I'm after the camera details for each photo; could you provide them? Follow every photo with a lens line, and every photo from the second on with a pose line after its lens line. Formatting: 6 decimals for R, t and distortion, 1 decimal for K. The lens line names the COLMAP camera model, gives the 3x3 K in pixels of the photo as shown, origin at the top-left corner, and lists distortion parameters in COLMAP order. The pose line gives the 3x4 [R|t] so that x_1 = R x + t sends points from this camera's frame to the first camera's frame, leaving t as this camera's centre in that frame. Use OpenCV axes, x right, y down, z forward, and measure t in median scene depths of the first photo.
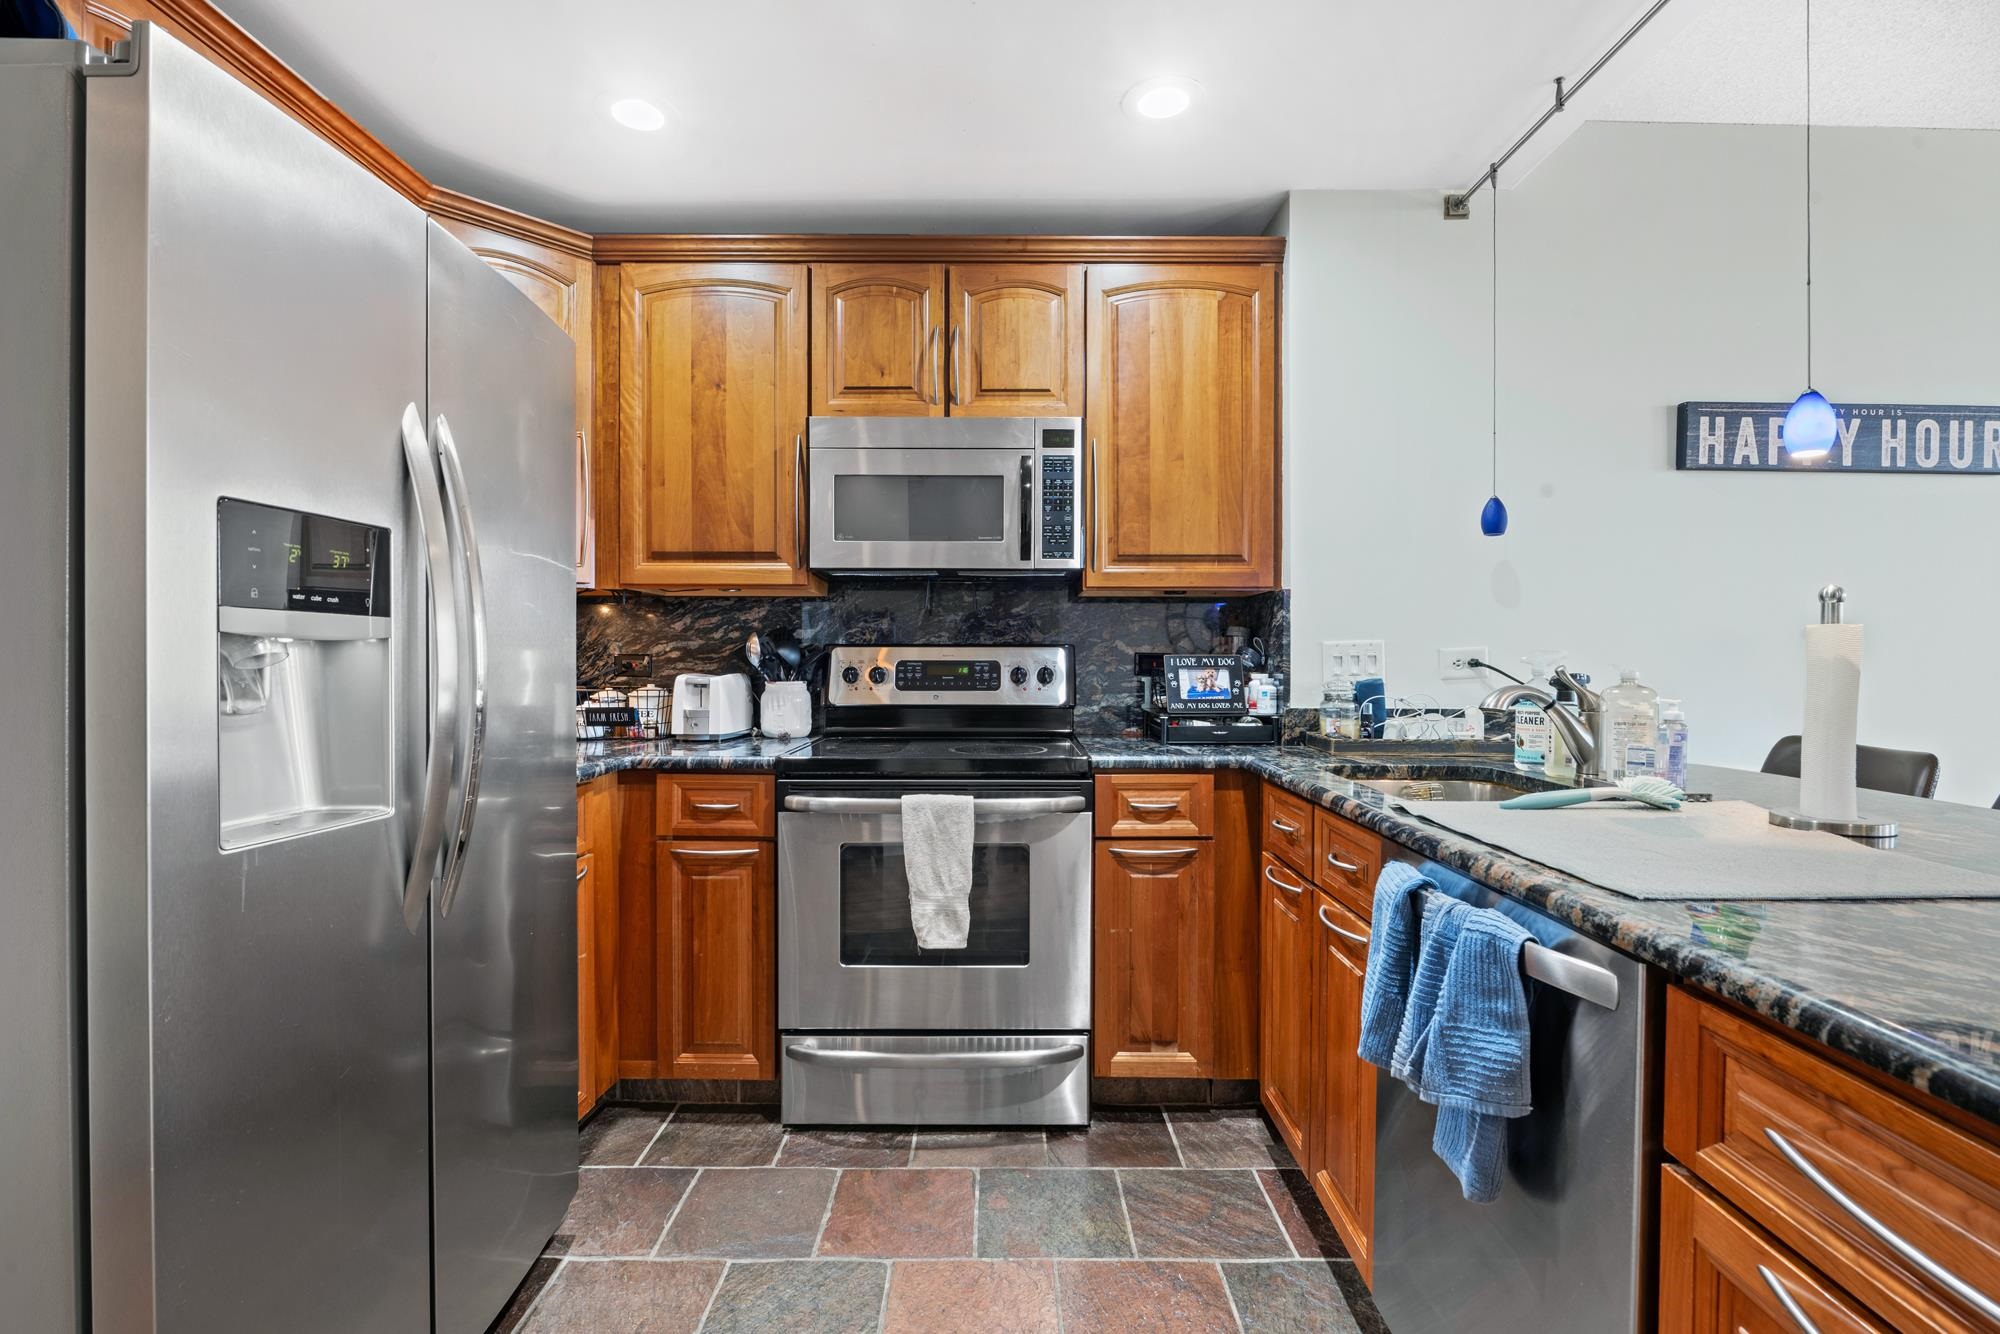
lens RADIAL K [[909.2, 0, 1000.0], [0, 909.2, 667.0], [0, 0, 1]] dist [-0.001945, -0.000386]
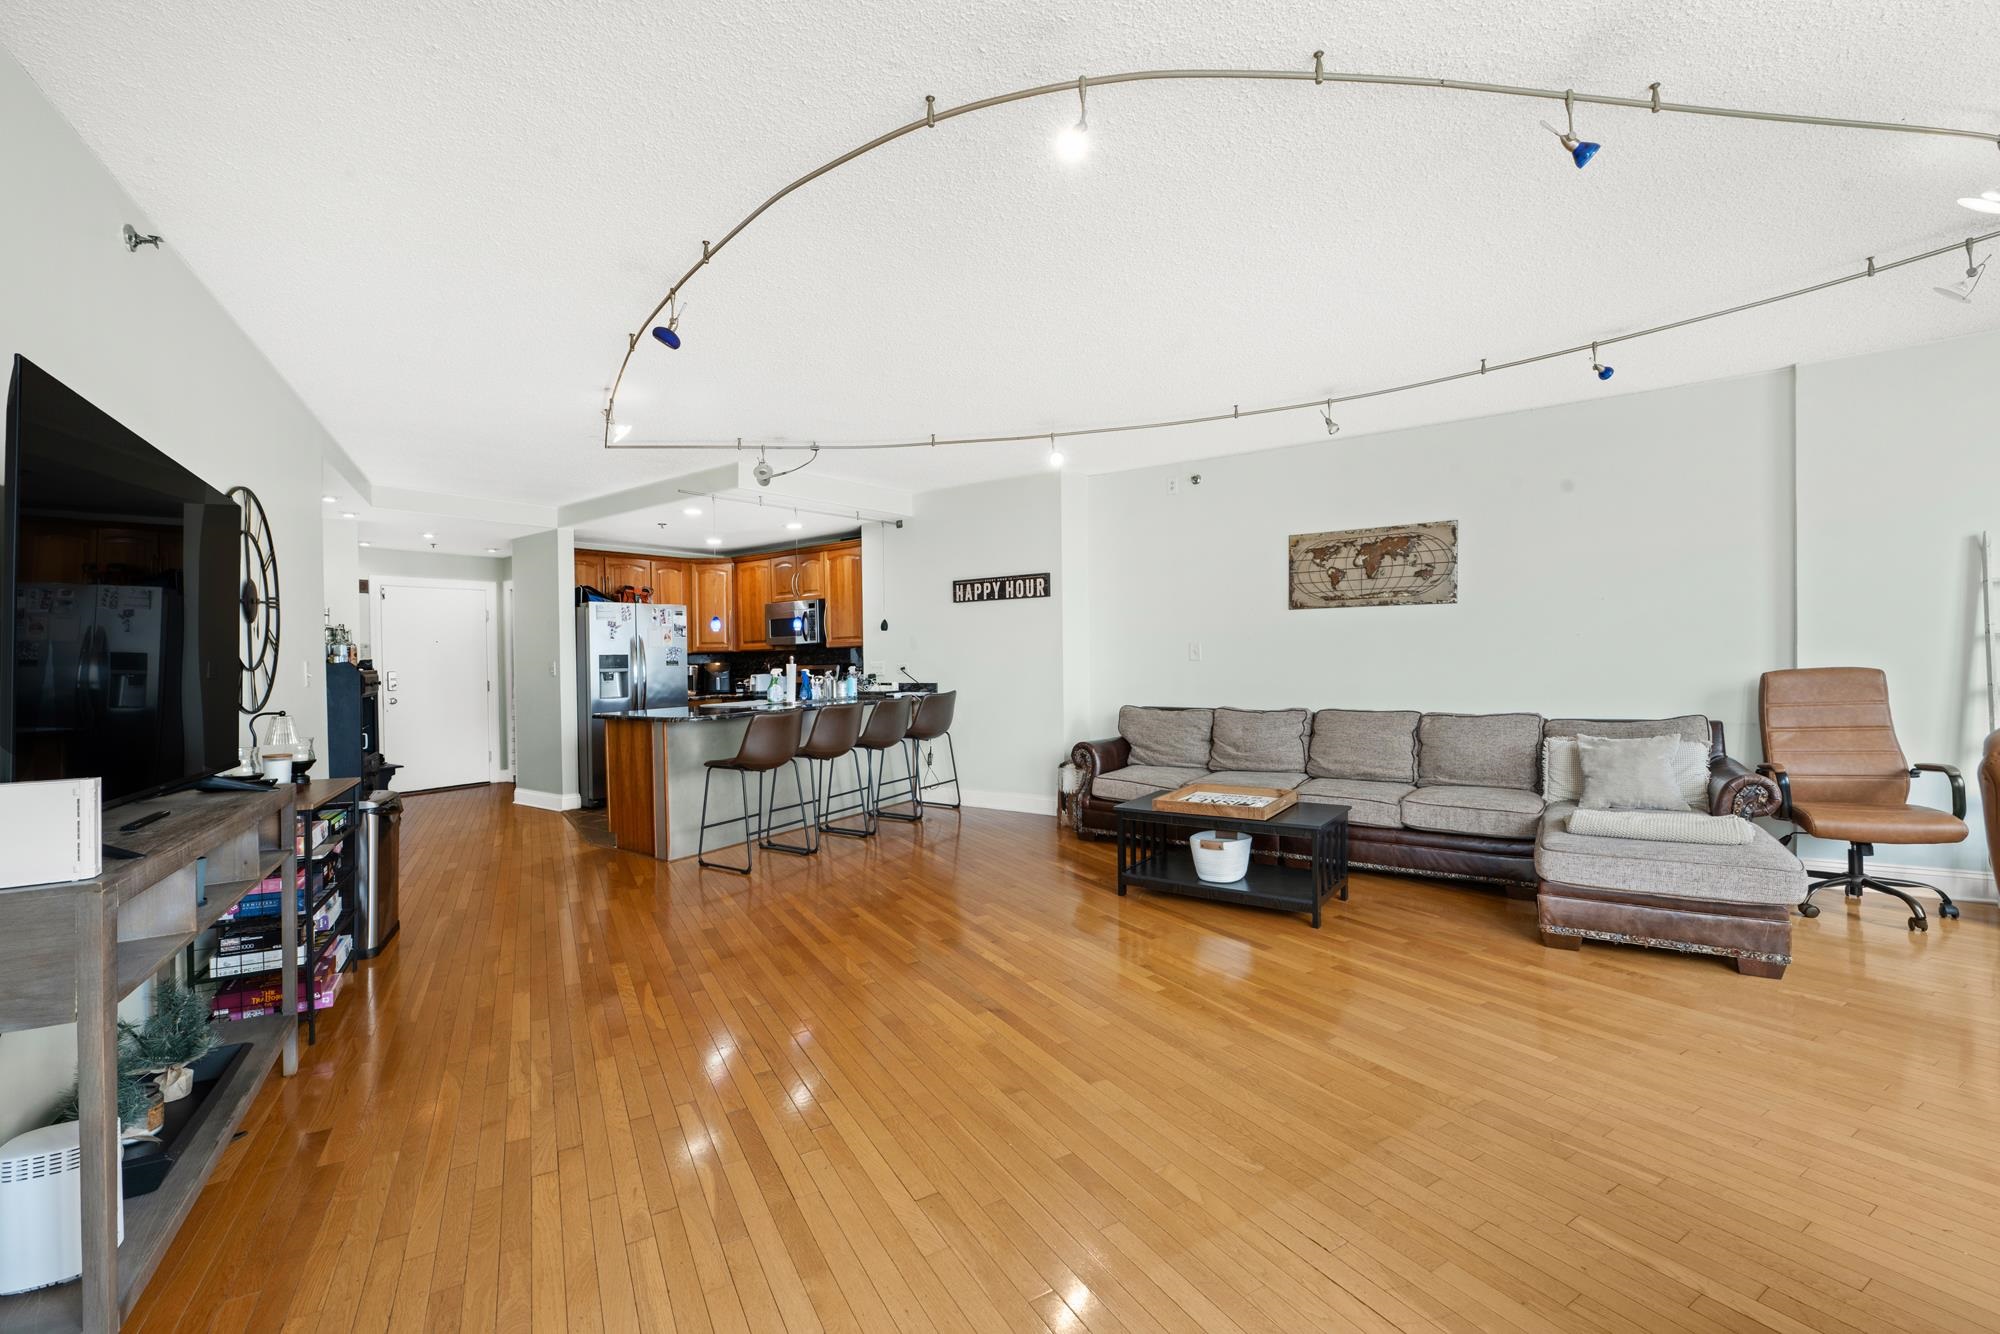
lens RADIAL K [[787.0, 0, 1018.1], [0, 787.0, 659.9], [0, 0, 1]] dist [-0.009875, -0.000341]
pose [[0.826235, -0.021727, -0.562906, 2.406889], [0.022750, 0.999728, -0.005194, -0.009833], [0.562865, -0.008515, 0.826505, -1.048296]]
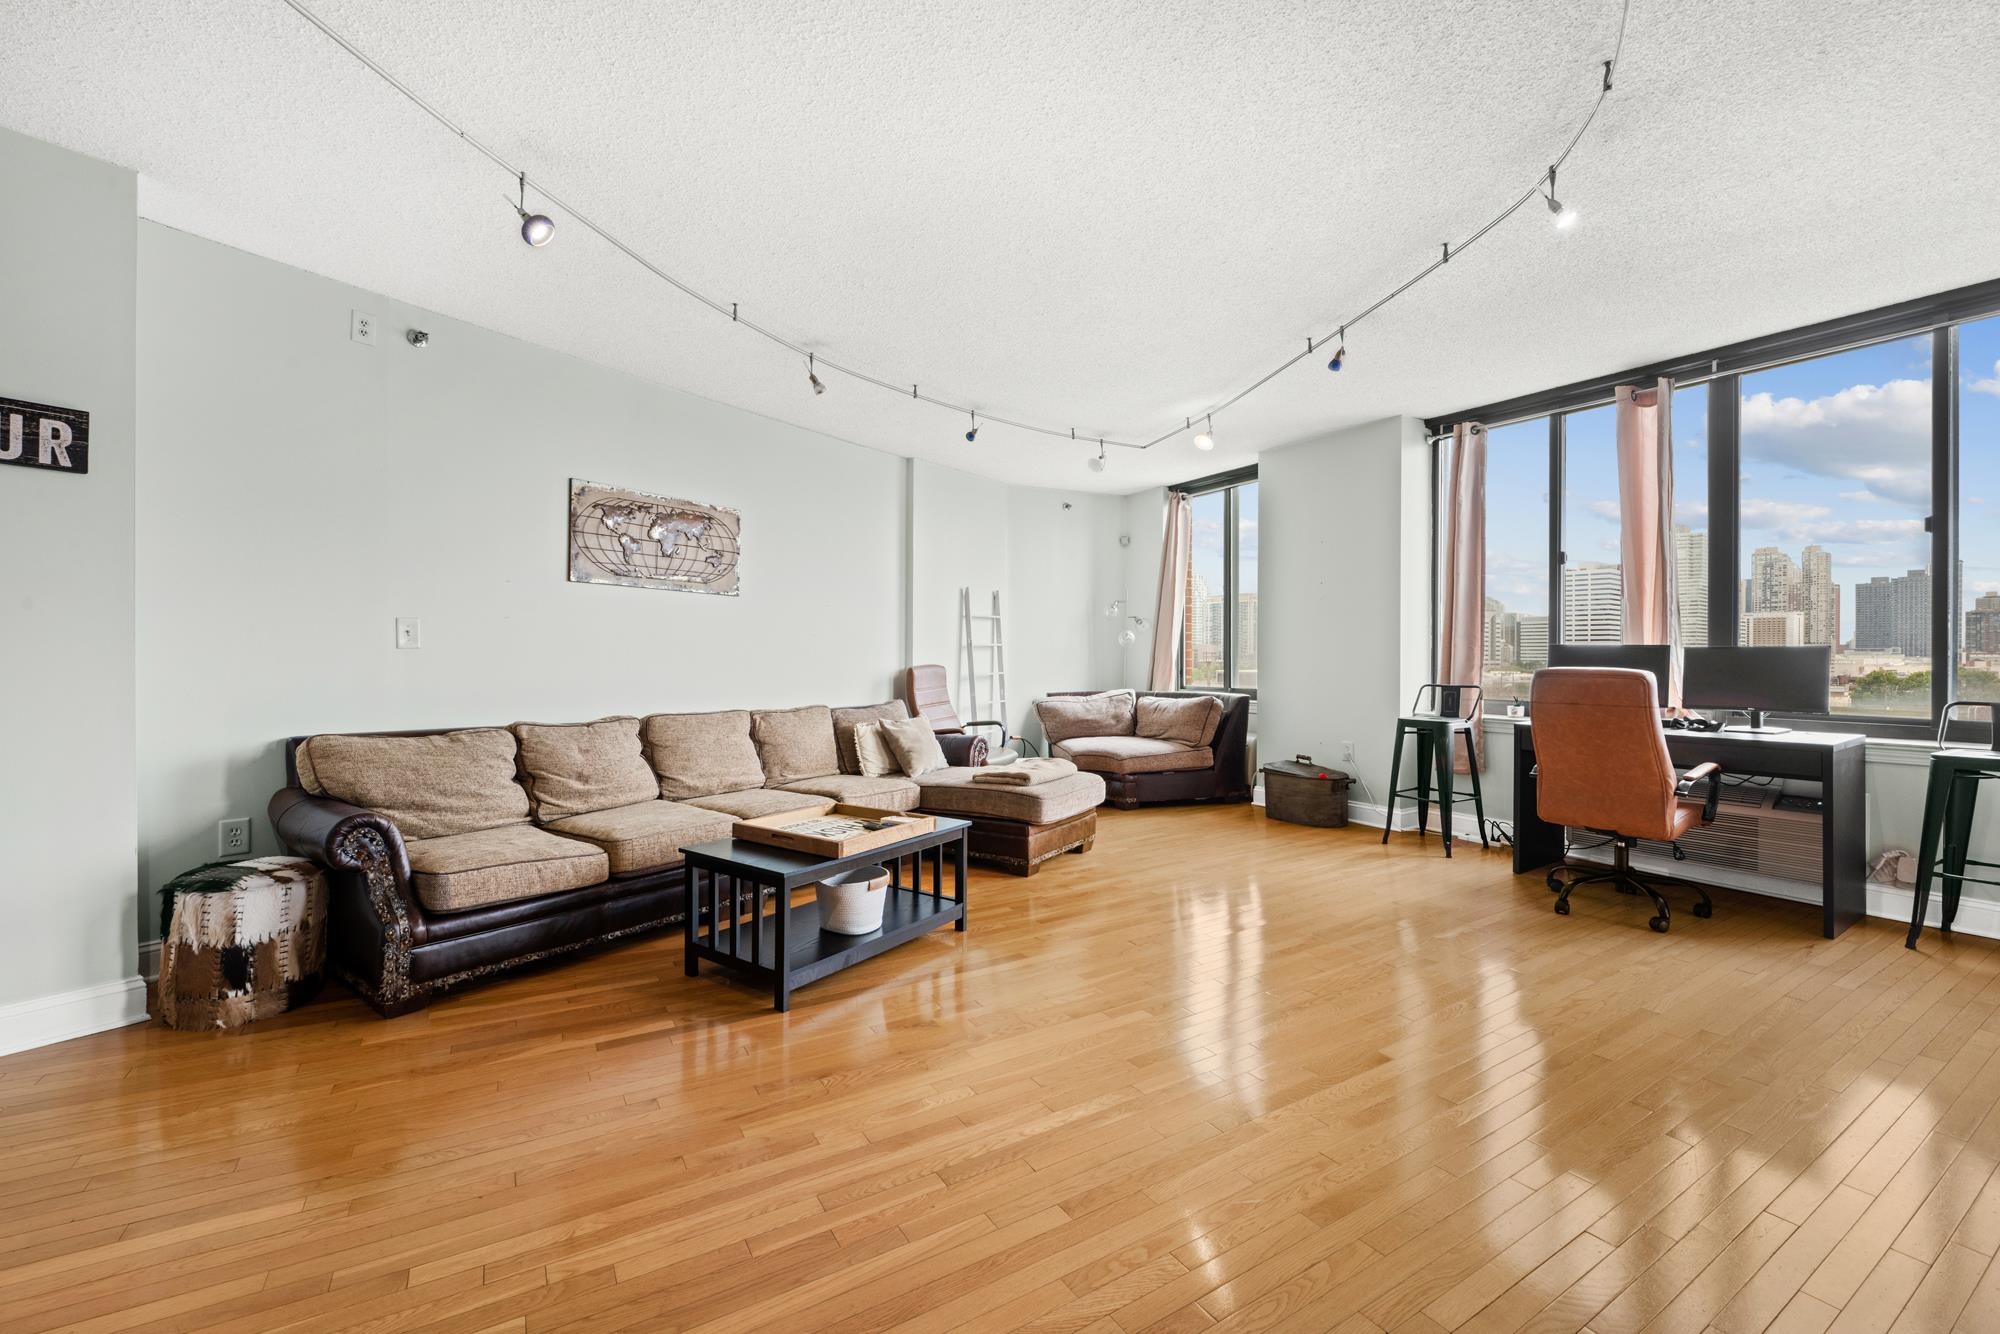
lens RADIAL K [[822.7, 0, 987.7], [0, 822.7, 655.8], [0, 0, 1]] dist [-0.010840, -0.000229]
pose [[0.574902, -0.001919, 0.818220, 0.950351], [0.001243, 0.999998, 0.001472, 0.004138], [-0.818221, 0.000171, 0.574904, -0.440706]]
